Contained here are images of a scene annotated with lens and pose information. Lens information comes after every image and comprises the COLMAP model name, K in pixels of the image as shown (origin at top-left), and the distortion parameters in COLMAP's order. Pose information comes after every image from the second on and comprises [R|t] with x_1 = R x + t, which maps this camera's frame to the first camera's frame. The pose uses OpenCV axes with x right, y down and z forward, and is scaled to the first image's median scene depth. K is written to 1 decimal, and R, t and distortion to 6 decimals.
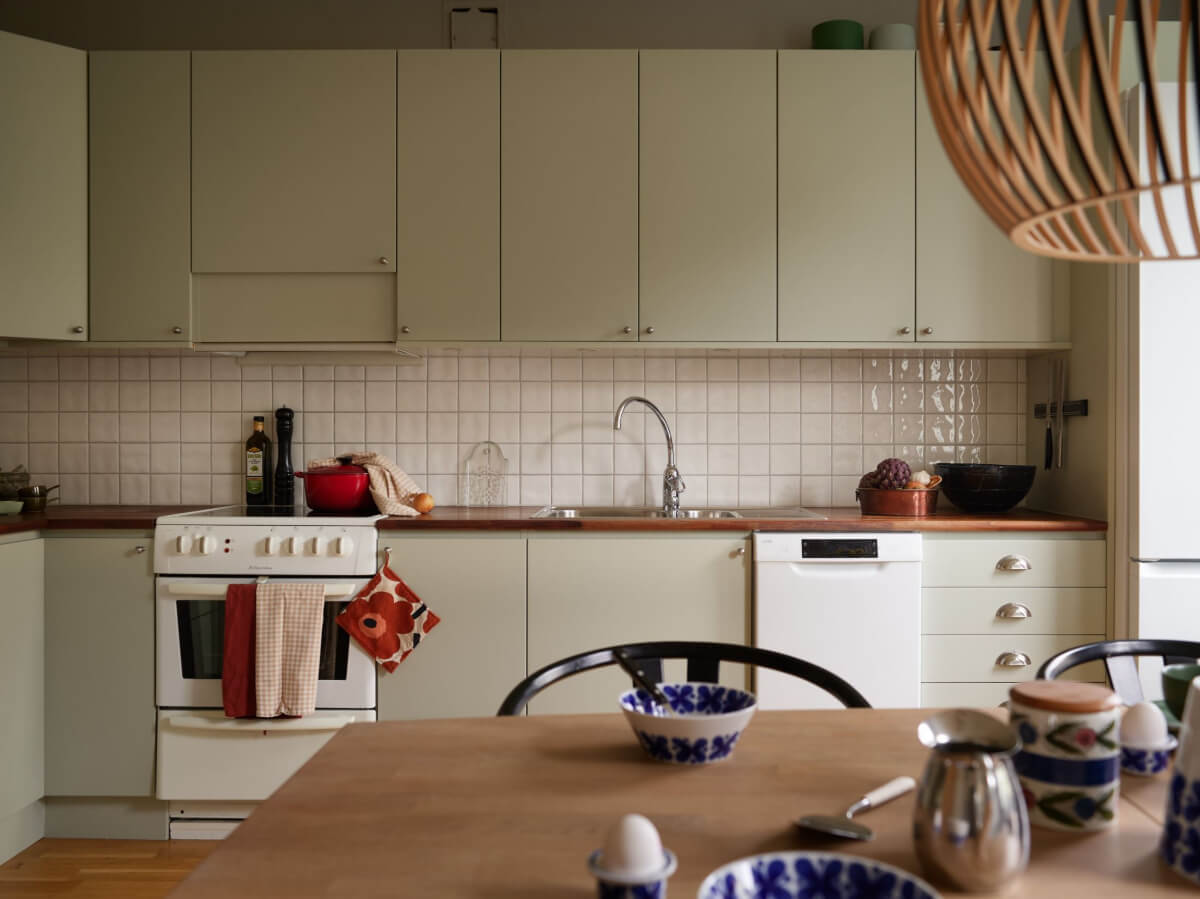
lens RADIAL K [[1108.2, 0, 600.0], [0, 1108.2, 449.5], [0, 0, 1]] dist [0.006913, 0.023077]
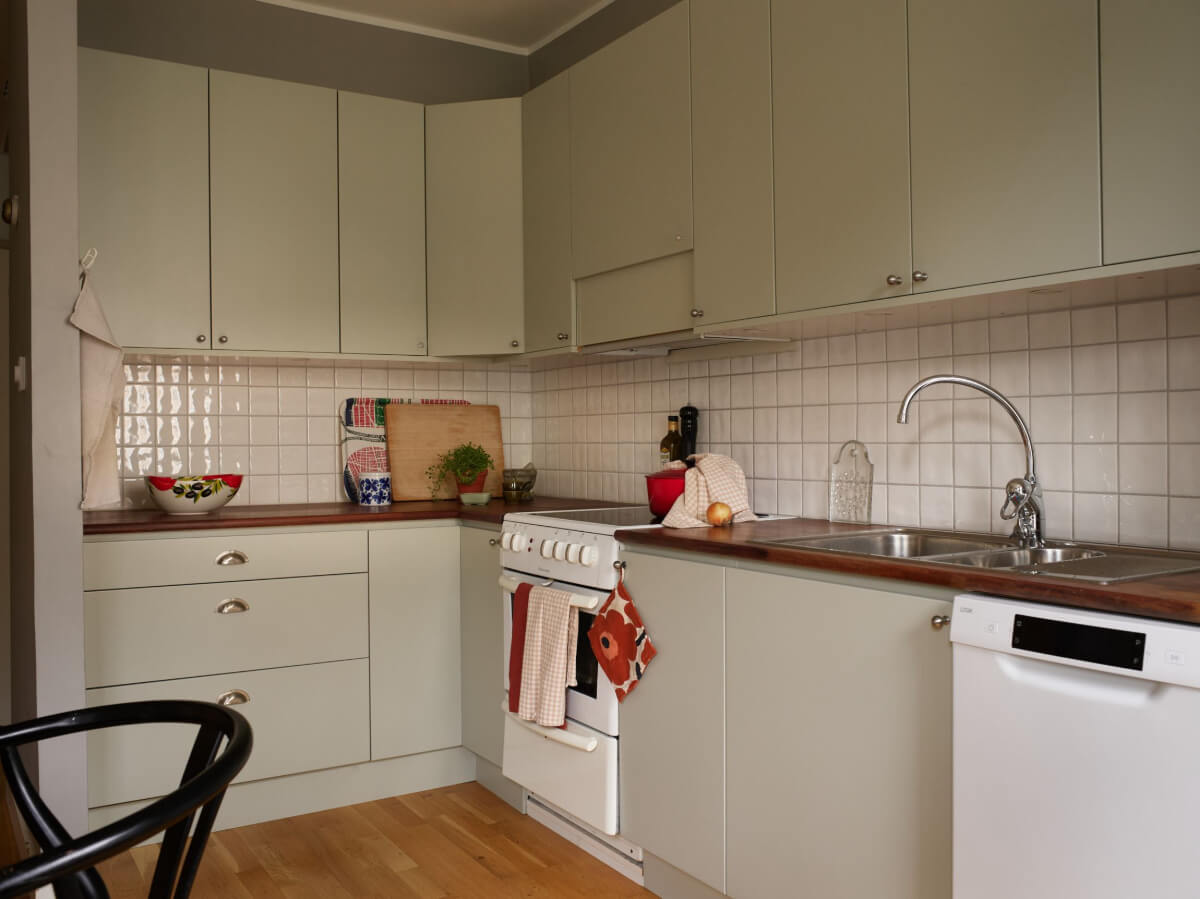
lens RADIAL K [[1047.2, 0, 600.0], [0, 1047.2, 449.5], [0, 0, 1]] dist [-0.025007, 0.017203]
pose [[0.545573, 0.003407, -0.838056, 0.505403], [0.001144, 0.999988, 0.004810, -0.005790], [0.838063, -0.003583, 0.545562, 0.526122]]
